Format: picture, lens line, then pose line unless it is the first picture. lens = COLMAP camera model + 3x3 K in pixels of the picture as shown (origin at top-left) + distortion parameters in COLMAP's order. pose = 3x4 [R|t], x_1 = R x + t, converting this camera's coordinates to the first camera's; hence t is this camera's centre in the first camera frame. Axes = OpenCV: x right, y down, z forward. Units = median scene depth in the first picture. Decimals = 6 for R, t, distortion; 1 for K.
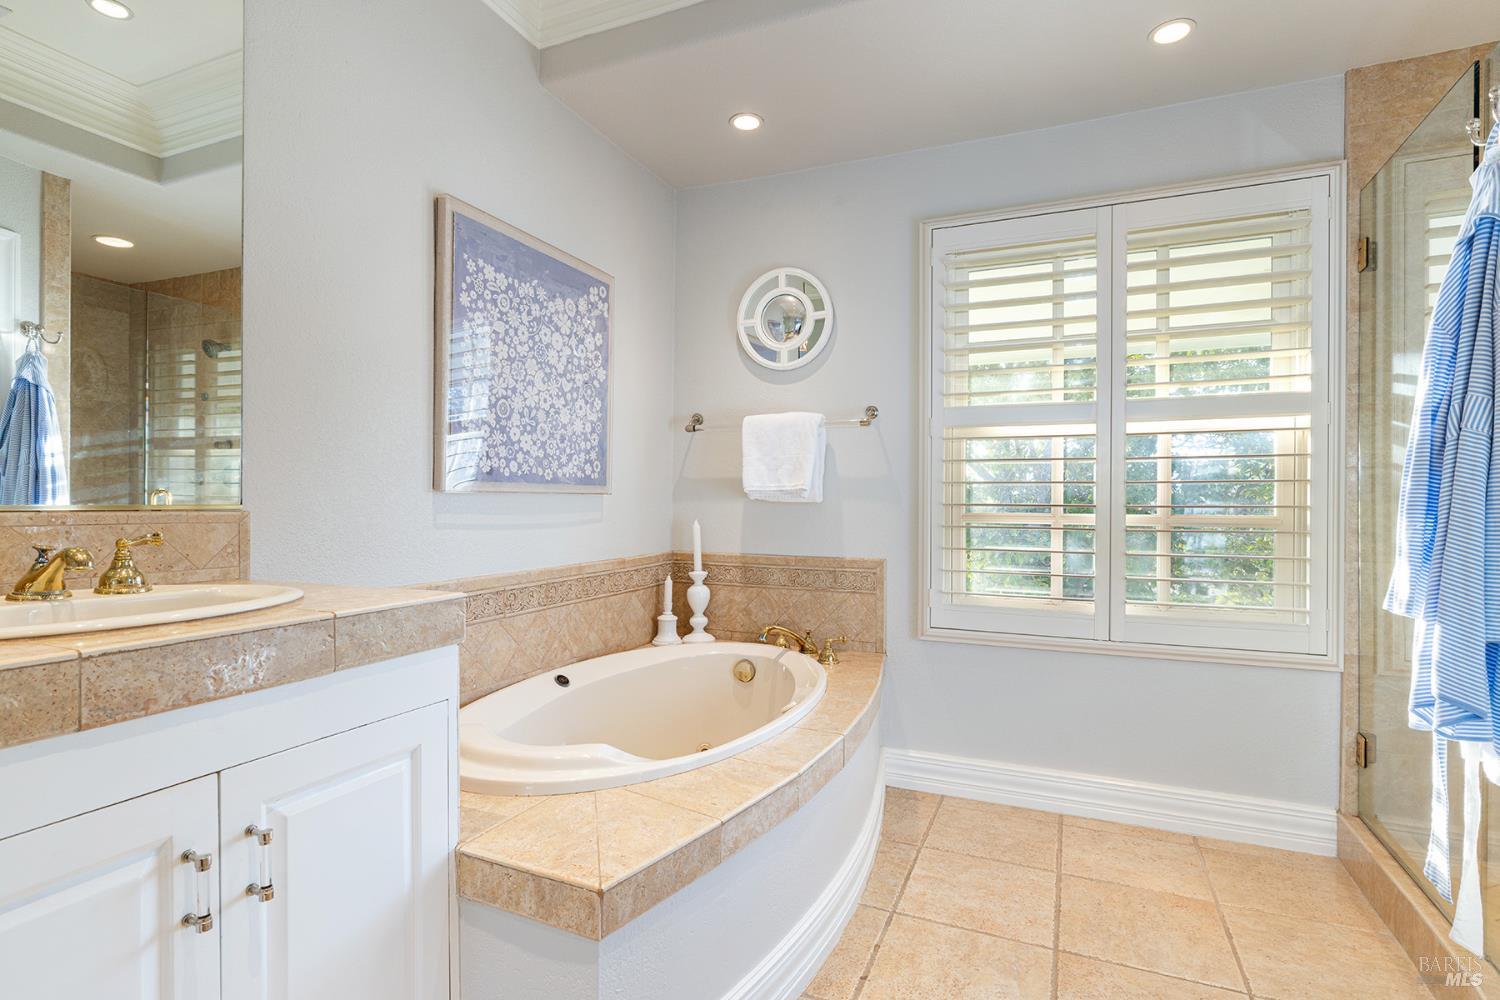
lens RADIAL K [[725.5, 0, 761.3], [0, 725.5, 497.8], [0, 0, 1]] dist [-0.017196, 0.000165]
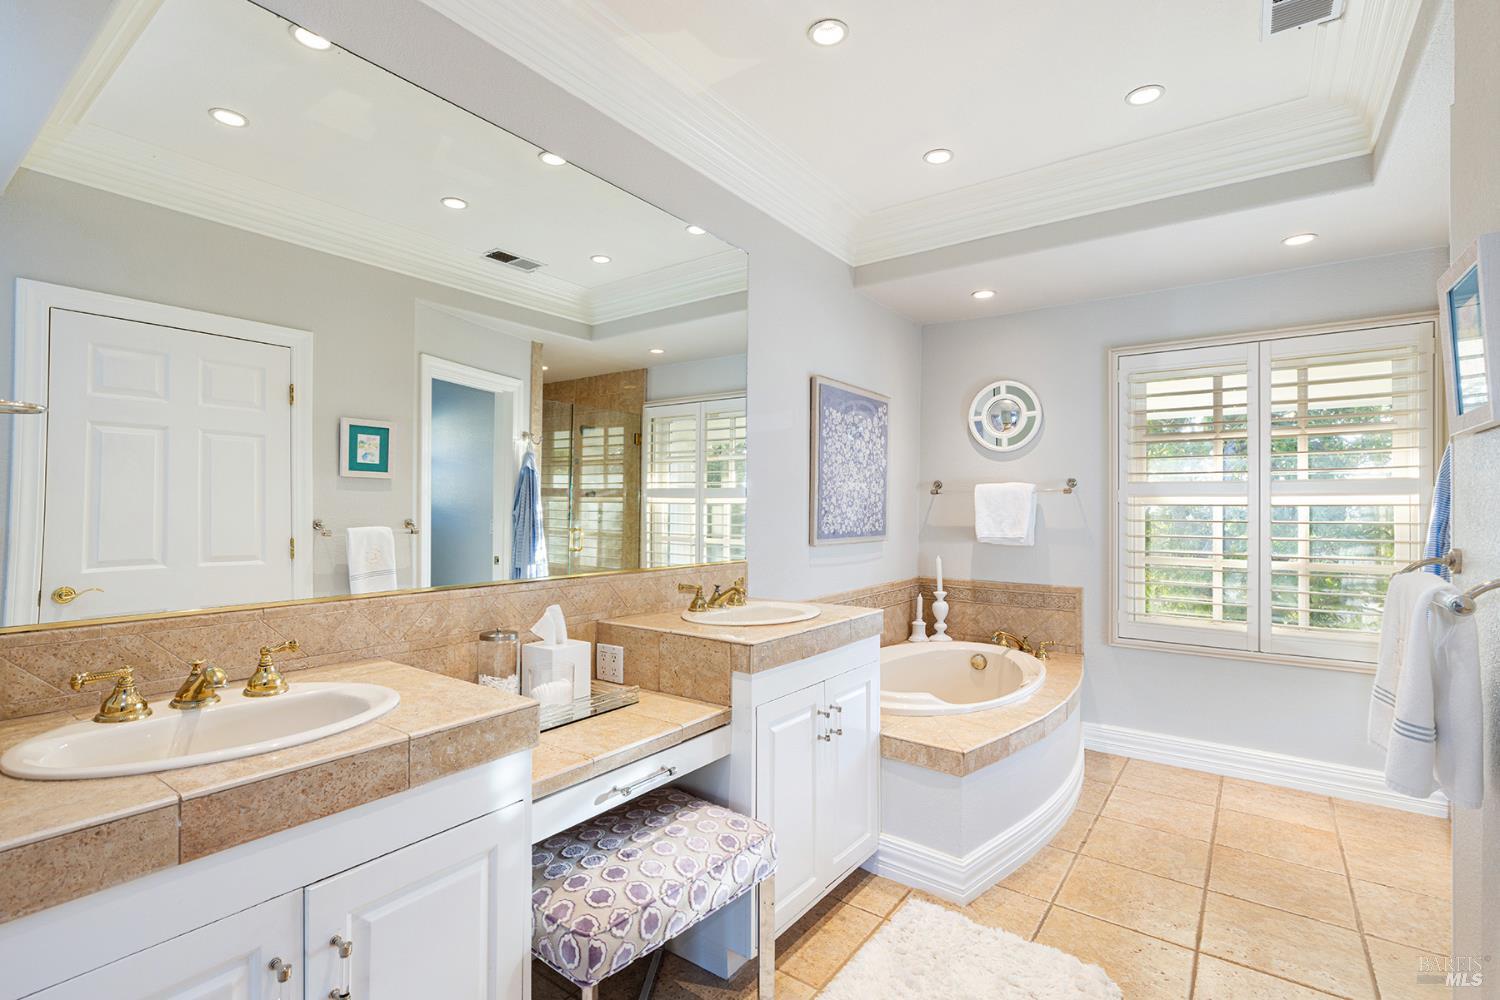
lens RADIAL K [[698.9, 0, 742.6], [0, 698.9, 499.4], [0, 0, 1]] dist [-0.014787, 0.000065]
pose [[0.971741, -0.002112, -0.236040, -0.170930], [0.000264, 0.999969, -0.007862, -0.085561], [0.236050, 0.007578, 0.971711, -0.531636]]
